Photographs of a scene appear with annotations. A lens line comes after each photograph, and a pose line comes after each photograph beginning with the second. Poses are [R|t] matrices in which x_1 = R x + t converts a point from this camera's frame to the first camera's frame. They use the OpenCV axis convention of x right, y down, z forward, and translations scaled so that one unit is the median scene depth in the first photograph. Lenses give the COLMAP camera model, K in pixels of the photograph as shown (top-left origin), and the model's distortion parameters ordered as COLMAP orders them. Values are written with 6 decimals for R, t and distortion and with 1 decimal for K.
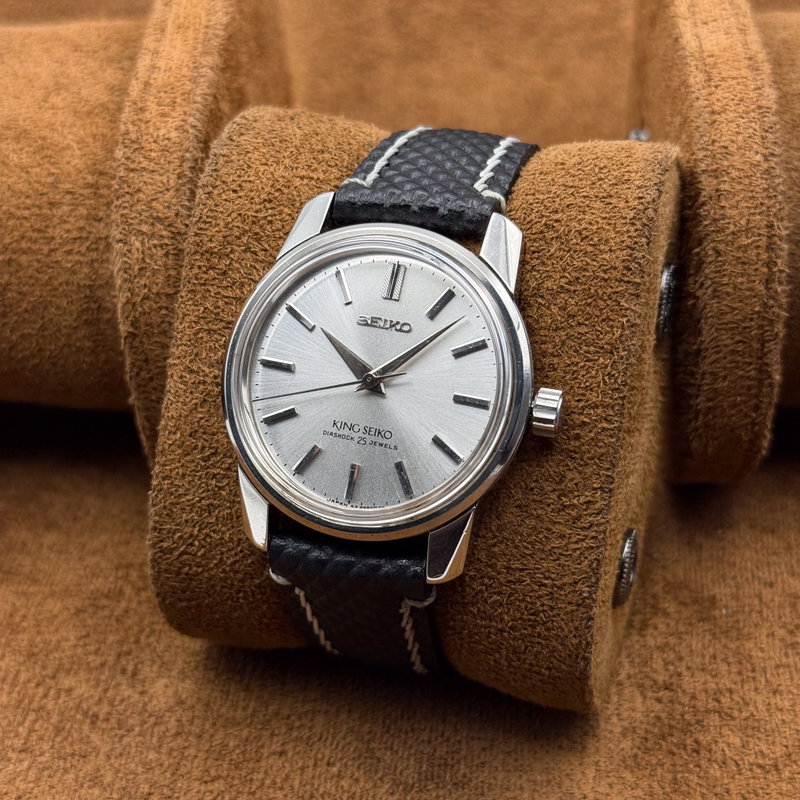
lens RADIAL K [[1545.4, 0, 400.0], [0, 1545.4, 400.0], [0, 0, 1]] dist [0.128498, -0.020935]
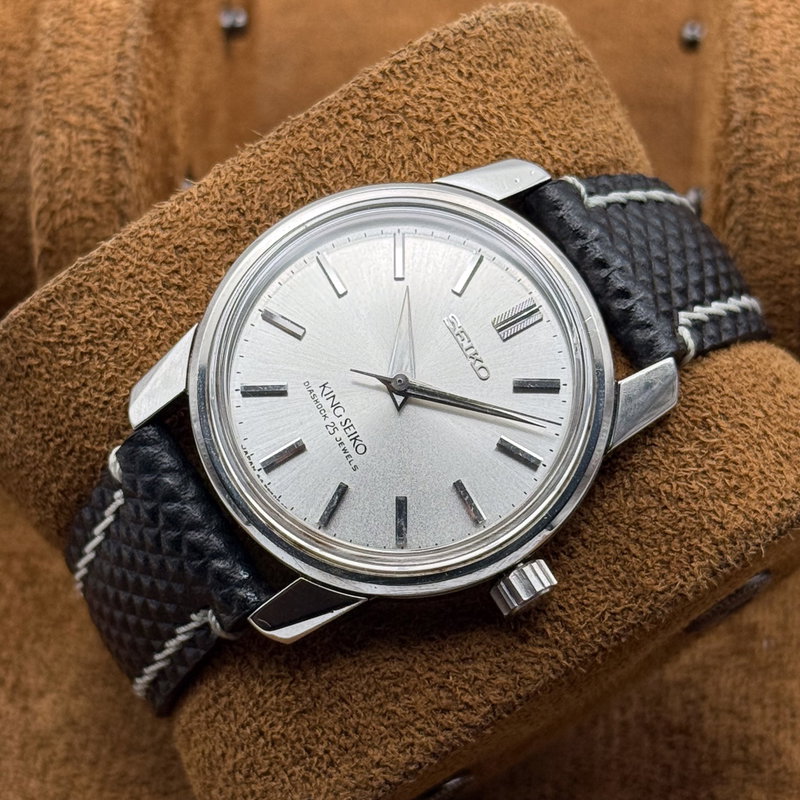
lens RADIAL K [[2529.9, 0, 396.4], [0, 2529.9, 430.4], [0, 0, 1]] dist [0.056001, 0.741991]
pose [[0.661774, 0.747965, 0.051023, -0.064237], [-0.748156, 0.663247, -0.019125, 0.026285], [-0.048146, -0.025517, 0.998514, -0.224441]]
